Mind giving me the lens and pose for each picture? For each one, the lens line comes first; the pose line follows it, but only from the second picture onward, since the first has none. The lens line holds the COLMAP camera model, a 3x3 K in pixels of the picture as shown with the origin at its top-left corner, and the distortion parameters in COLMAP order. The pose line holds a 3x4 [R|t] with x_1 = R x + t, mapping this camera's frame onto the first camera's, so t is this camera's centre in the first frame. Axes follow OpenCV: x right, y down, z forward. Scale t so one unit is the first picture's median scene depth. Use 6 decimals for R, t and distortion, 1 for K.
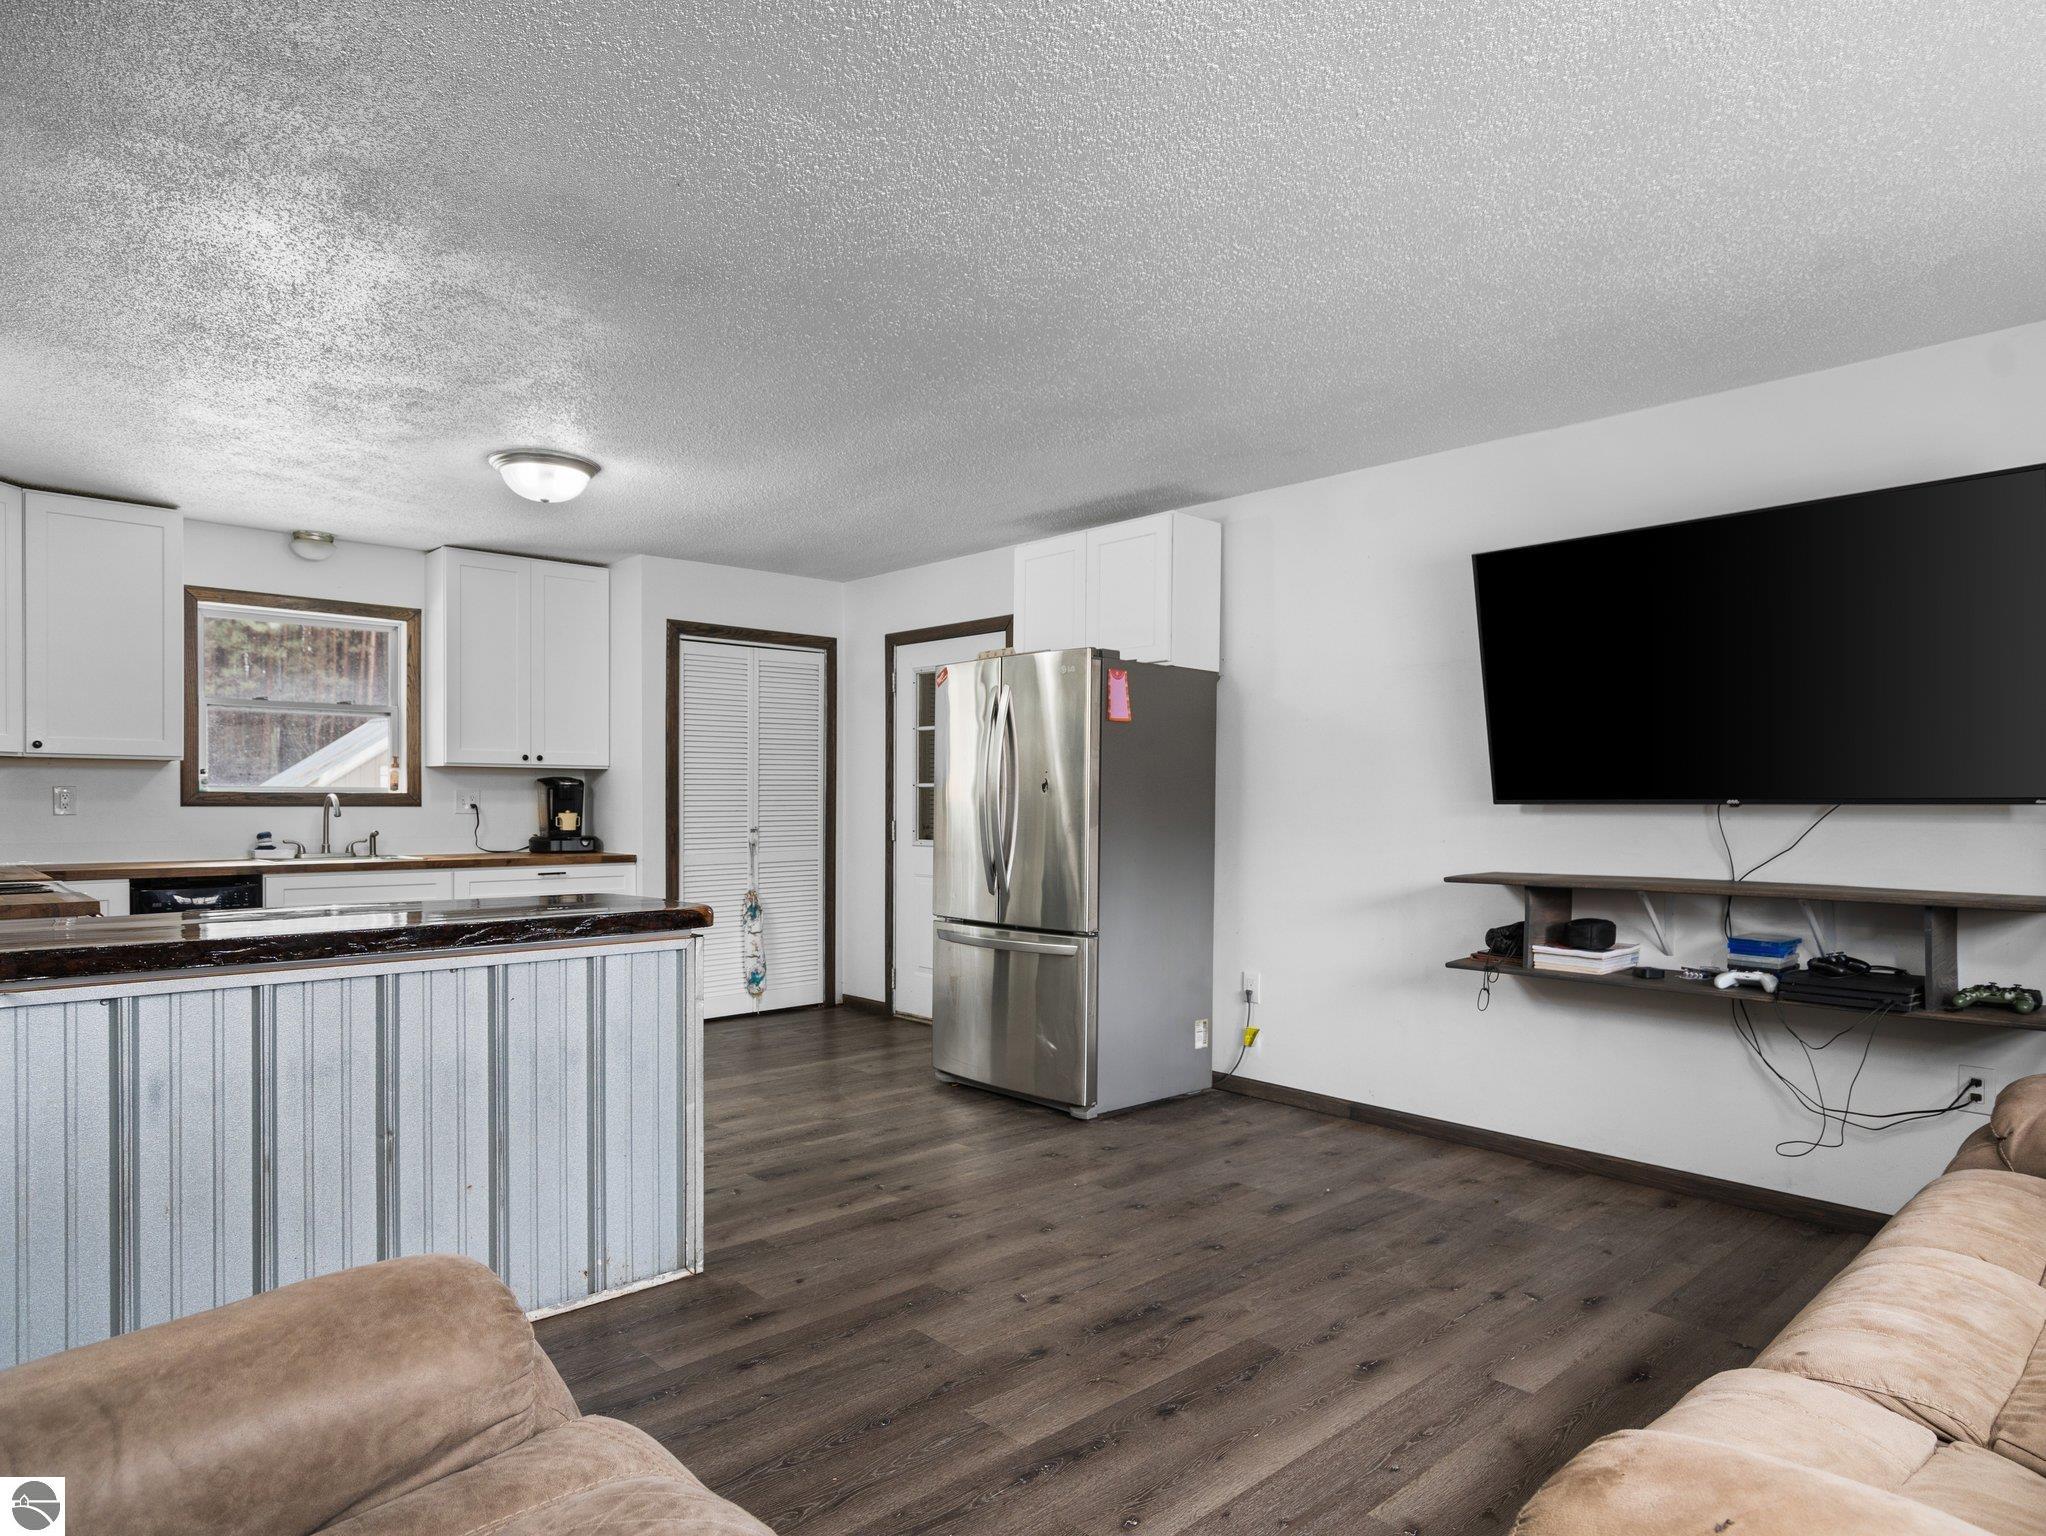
lens RADIAL K [[1216.3, 0, 996.8], [0, 1216.3, 812.2], [0, 0, 1]] dist [0.000555, 0.000914]
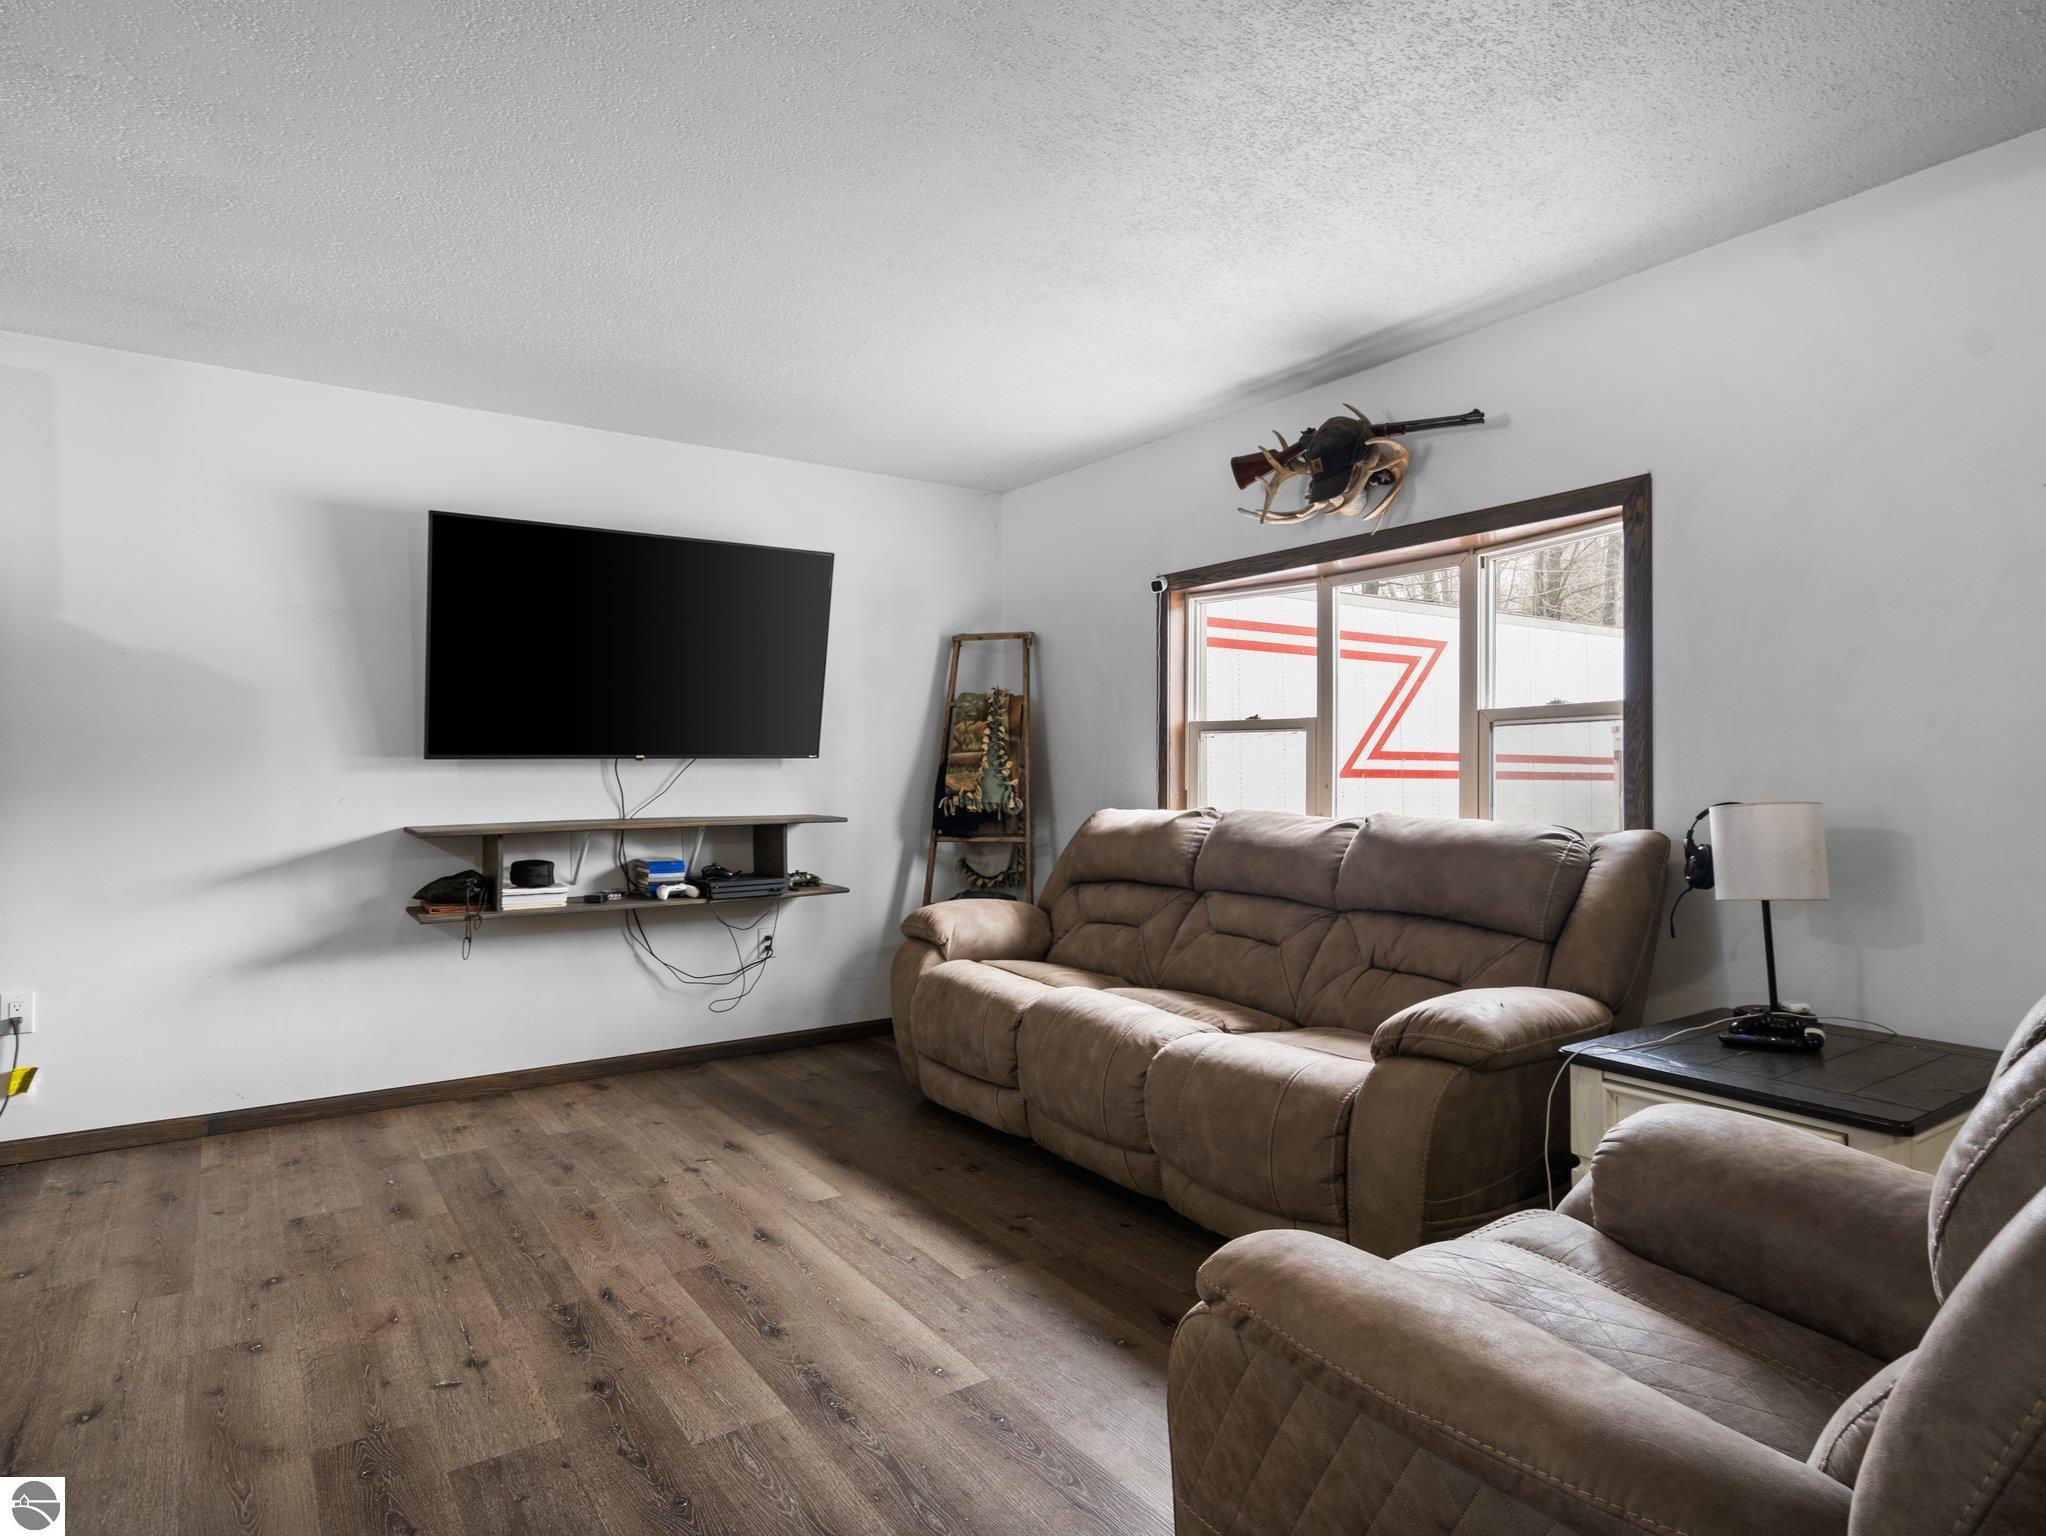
lens RADIAL K [[1157.4, 0, 1023.2], [0, 1157.4, 763.8], [0, 0, 1]] dist [-0.000662, 0.000058]
pose [[0.129443, -0.002940, 0.991583, -0.665831], [0.012612, 0.999920, 0.001318, 0.003855], [-0.991507, 0.012336, 0.129470, 0.530050]]
